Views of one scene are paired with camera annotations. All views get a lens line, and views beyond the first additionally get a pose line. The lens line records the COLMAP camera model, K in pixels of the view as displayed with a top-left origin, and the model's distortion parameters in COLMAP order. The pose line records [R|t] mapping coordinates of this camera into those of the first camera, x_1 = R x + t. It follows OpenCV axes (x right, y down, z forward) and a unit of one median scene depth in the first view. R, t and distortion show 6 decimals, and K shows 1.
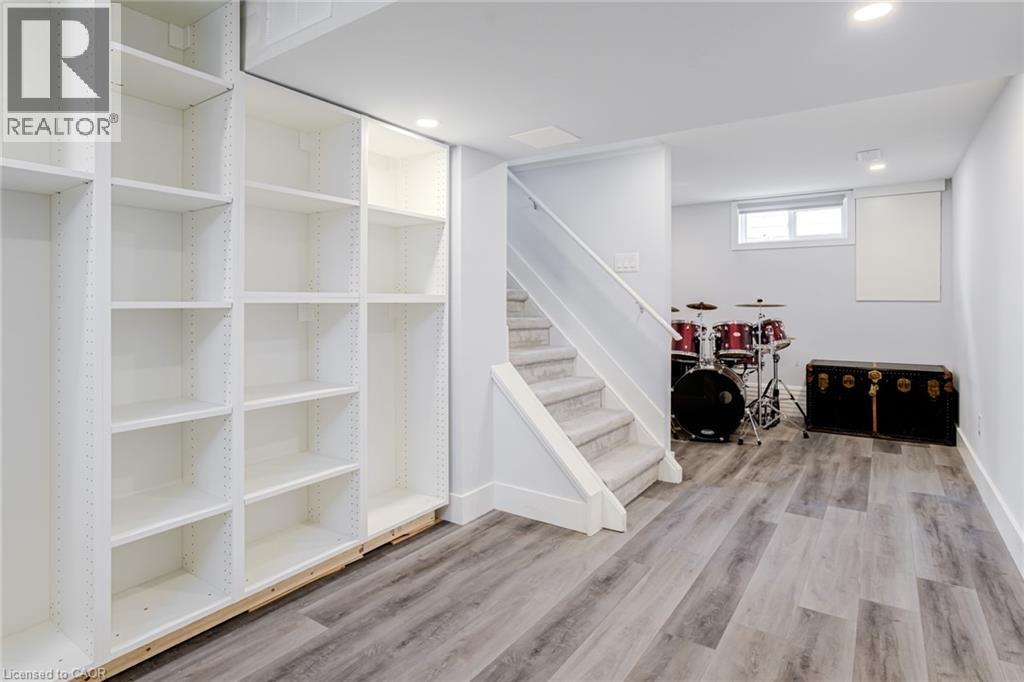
lens RADIAL K [[523.2, 0, 509.3], [0, 523.2, 332.3], [0, 0, 1]] dist [-0.001148, 0.000841]
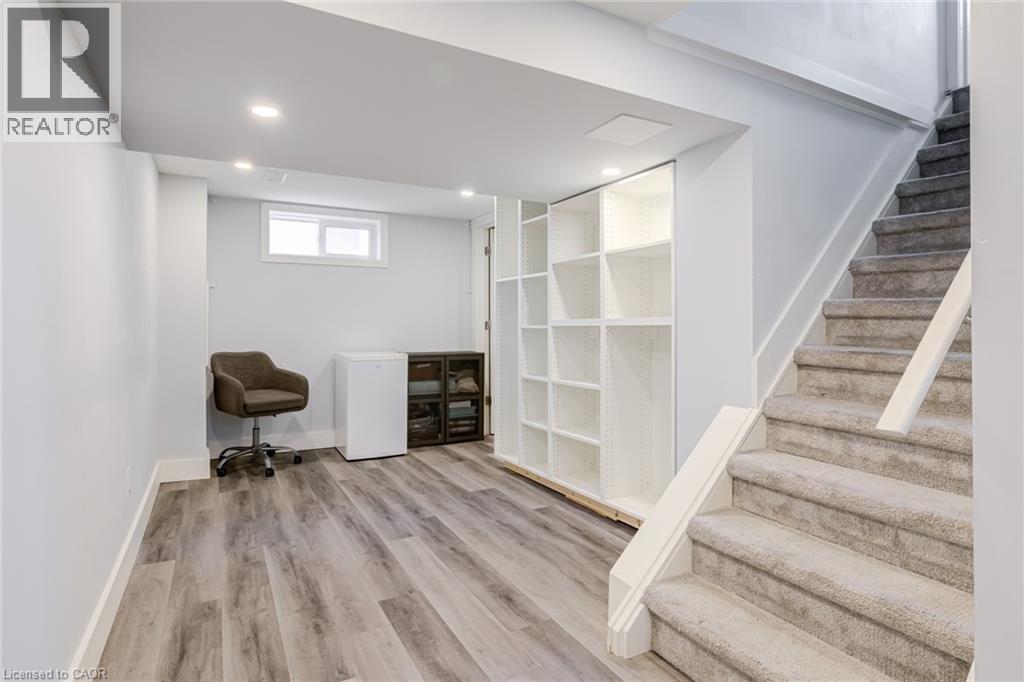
lens RADIAL K [[523.2, 0, 509.3], [0, 523.2, 332.3], [0, 0, 1]] dist [-0.001148, 0.000841]
pose [[-0.424888, 0.002907, -0.905241, 1.184199], [-0.042083, 0.998850, 0.022960, -0.064071], [0.904267, 0.047851, -0.424278, 1.521342]]
